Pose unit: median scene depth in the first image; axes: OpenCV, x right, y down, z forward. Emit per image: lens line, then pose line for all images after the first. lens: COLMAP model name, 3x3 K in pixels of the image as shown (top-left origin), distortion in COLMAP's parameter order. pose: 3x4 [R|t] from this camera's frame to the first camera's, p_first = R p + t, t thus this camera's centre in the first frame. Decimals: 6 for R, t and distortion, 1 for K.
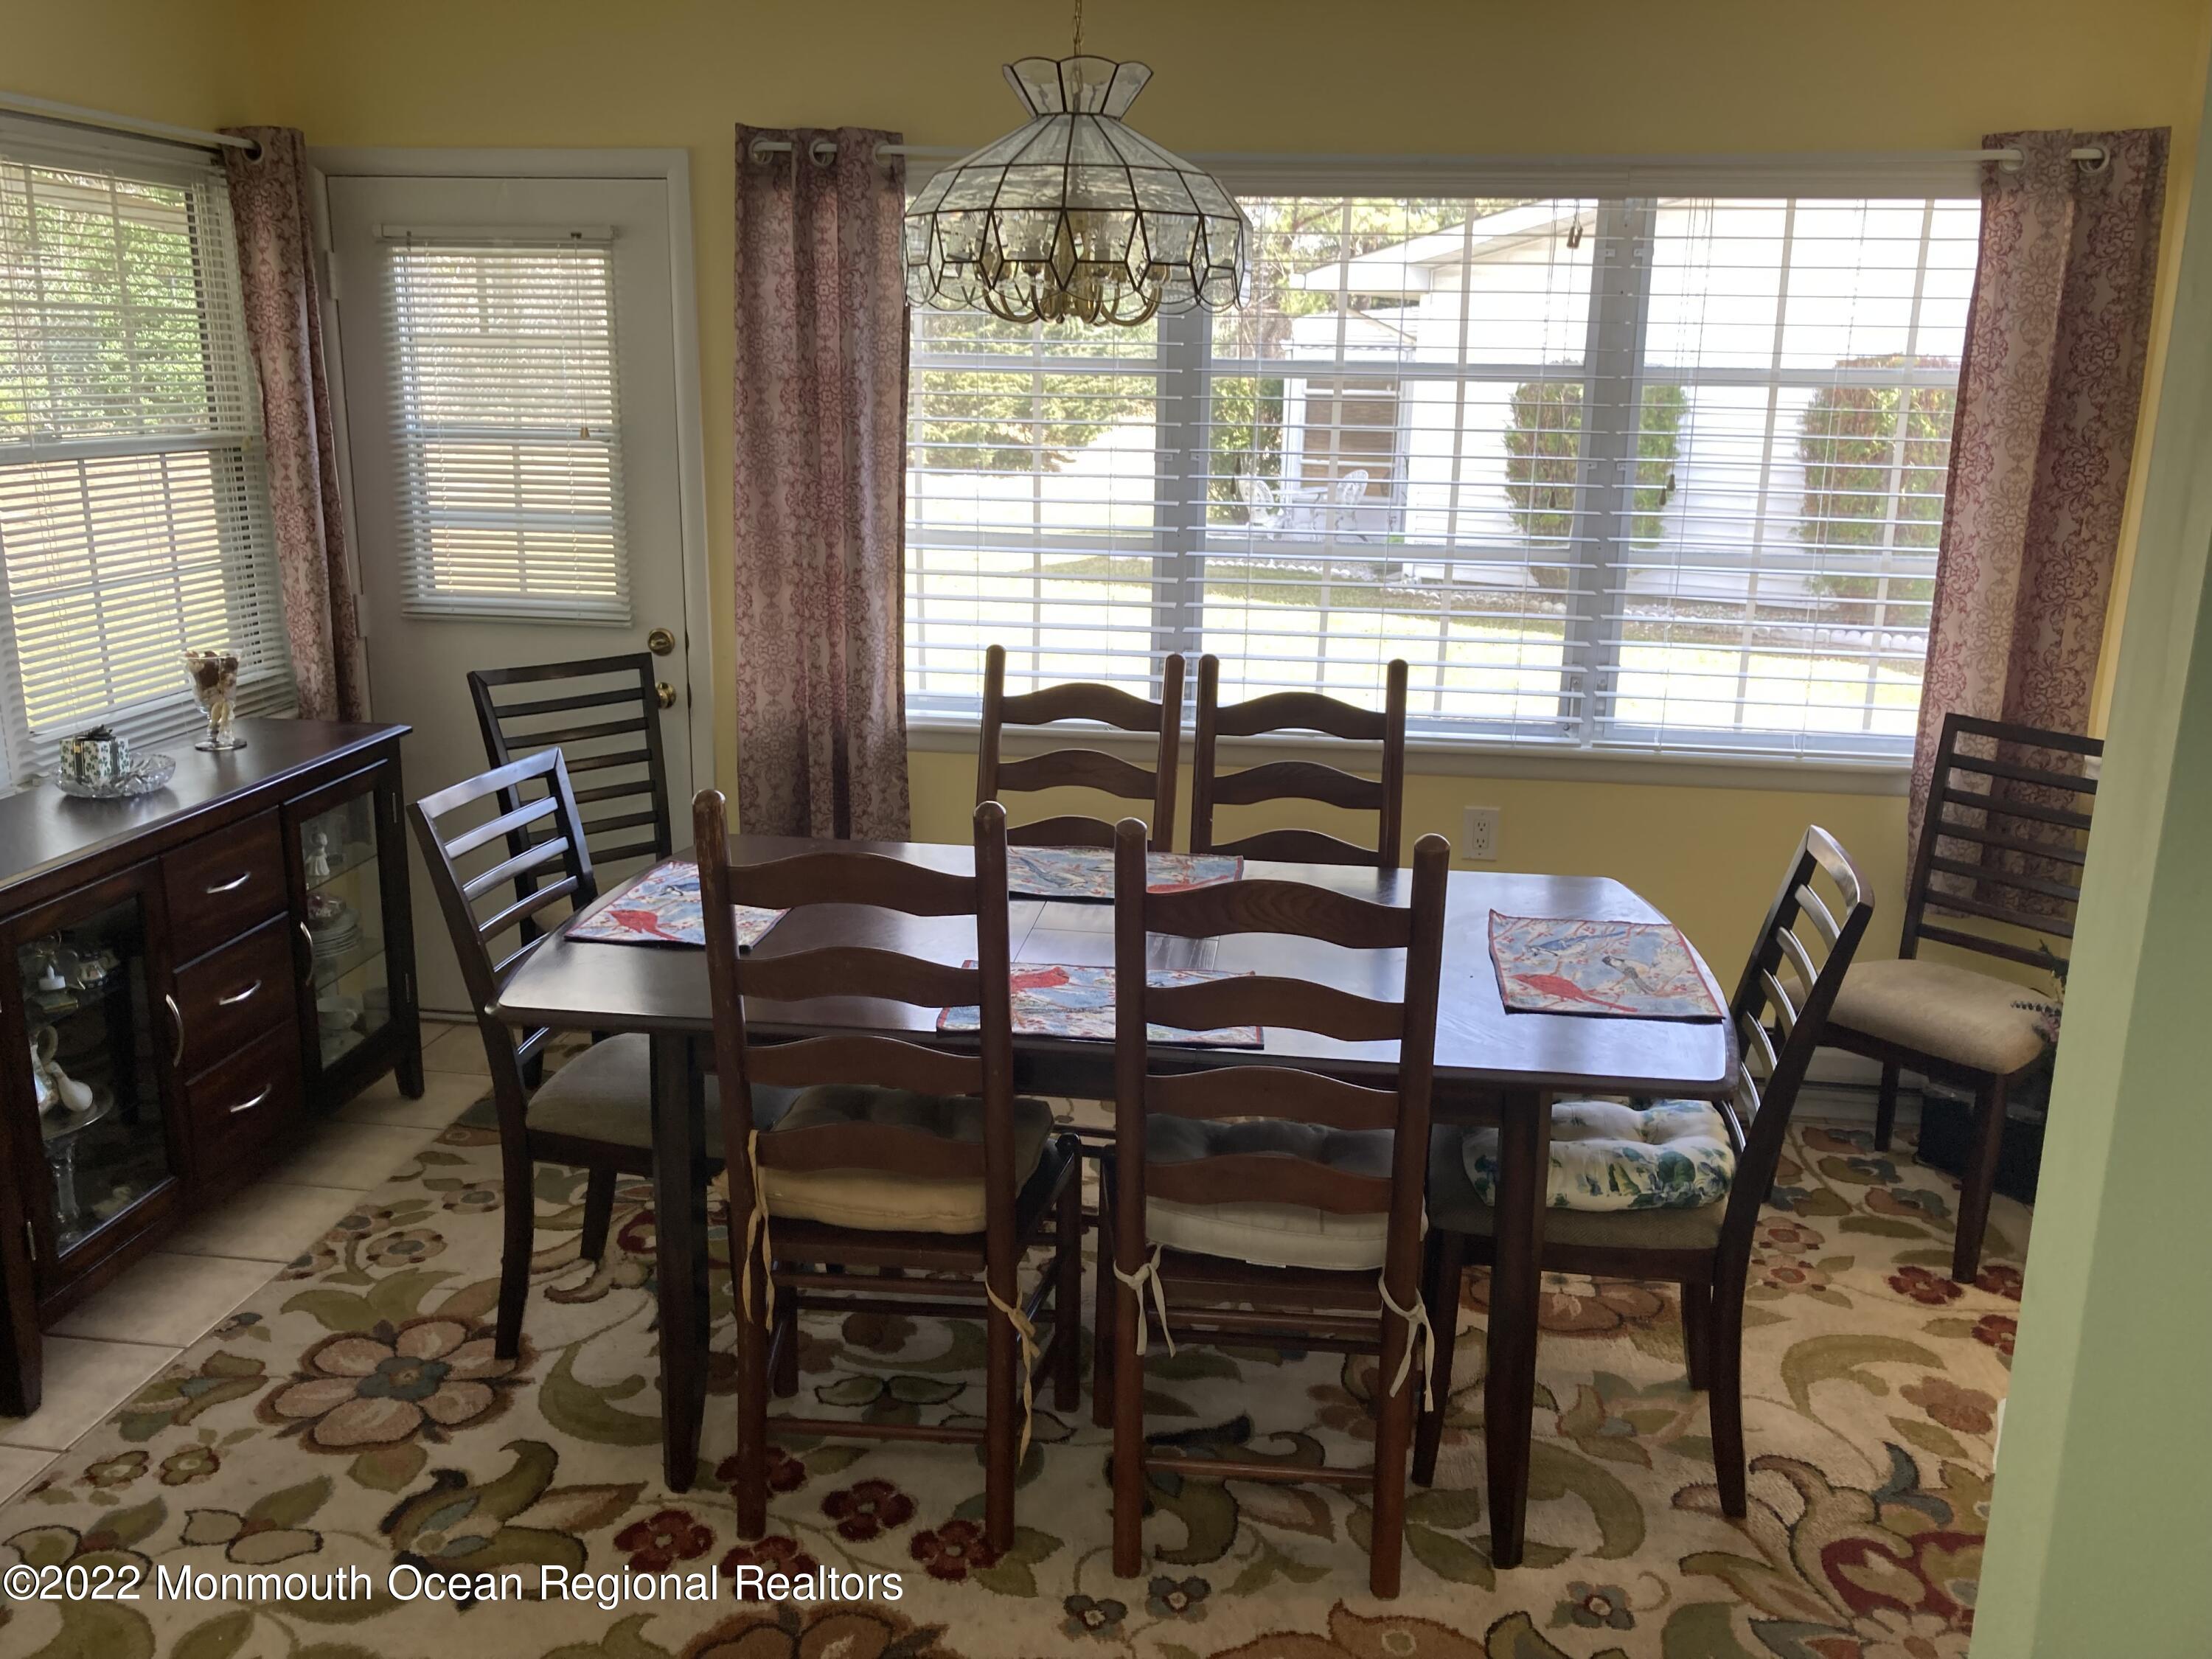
lens RADIAL K [[1835.2, 0, 1106.0], [0, 1835.2, 829.5], [0, 0, 1]] dist [0.012681, 0.004781]
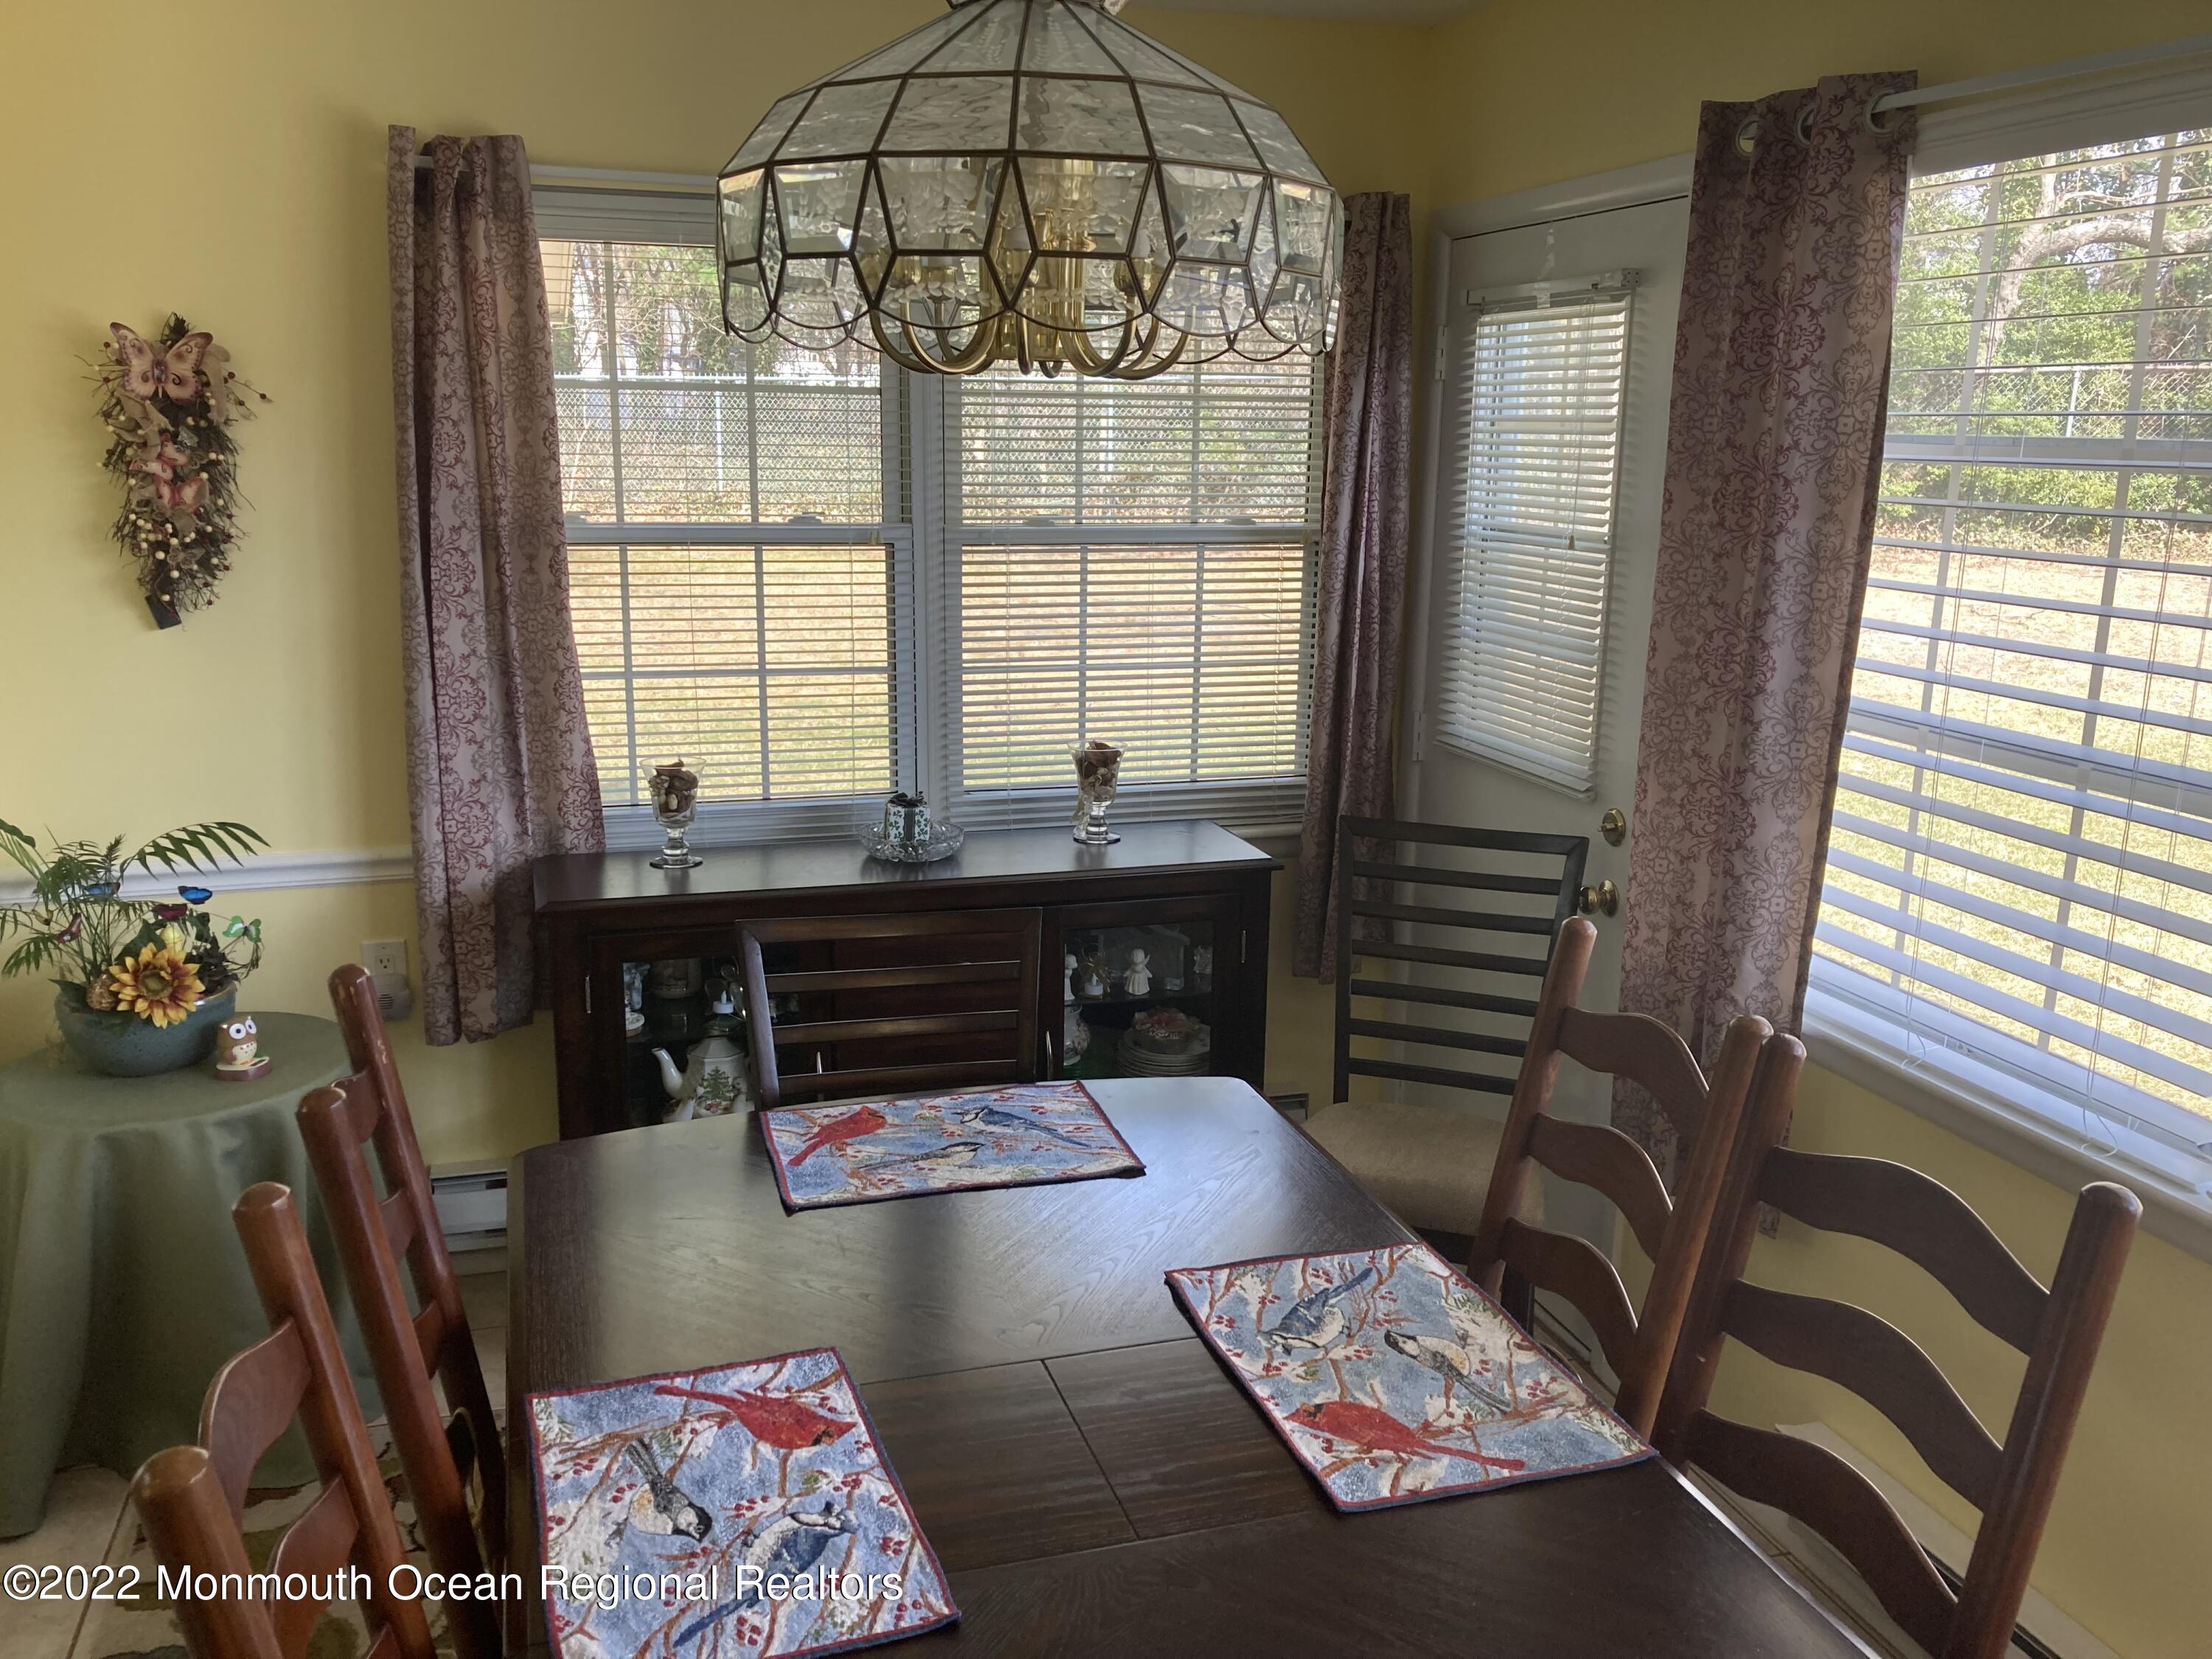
lens RADIAL K [[1835.2, 0, 1106.0], [0, 1835.2, 829.5], [0, 0, 1]] dist [0.012681, 0.004781]
pose [[0.417627, 0.186624, -0.889246, 0.343601], [-0.234267, 0.967707, 0.093068, -0.128308], [0.877899, 0.169454, 0.447861, 0.519065]]
